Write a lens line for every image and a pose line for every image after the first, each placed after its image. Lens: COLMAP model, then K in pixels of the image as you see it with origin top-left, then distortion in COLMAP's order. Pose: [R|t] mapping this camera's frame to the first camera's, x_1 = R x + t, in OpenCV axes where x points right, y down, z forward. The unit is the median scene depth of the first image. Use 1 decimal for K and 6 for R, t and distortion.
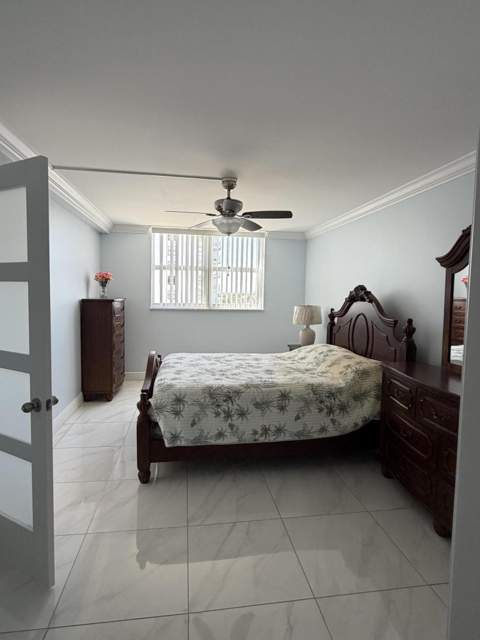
lens RADIAL K [[354.1, 0, 240.0], [0, 354.1, 320.0], [0, 0, 1]] dist [0.000191, 0.001388]
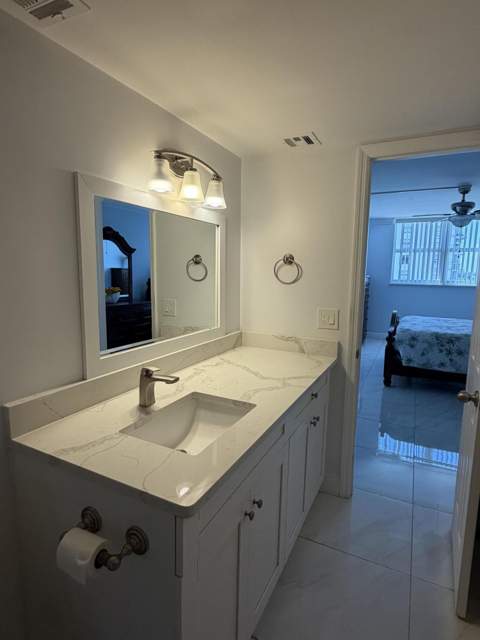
lens RADIAL K [[354.1, 0, 240.0], [0, 354.1, 320.0], [0, 0, 1]] dist [0.000191, 0.001388]
pose [[0.815954, 0.071240, -0.573710, 0.085219], [-0.040163, 0.996966, 0.066676, 0.063116], [0.576720, -0.031363, 0.816340, -0.656236]]
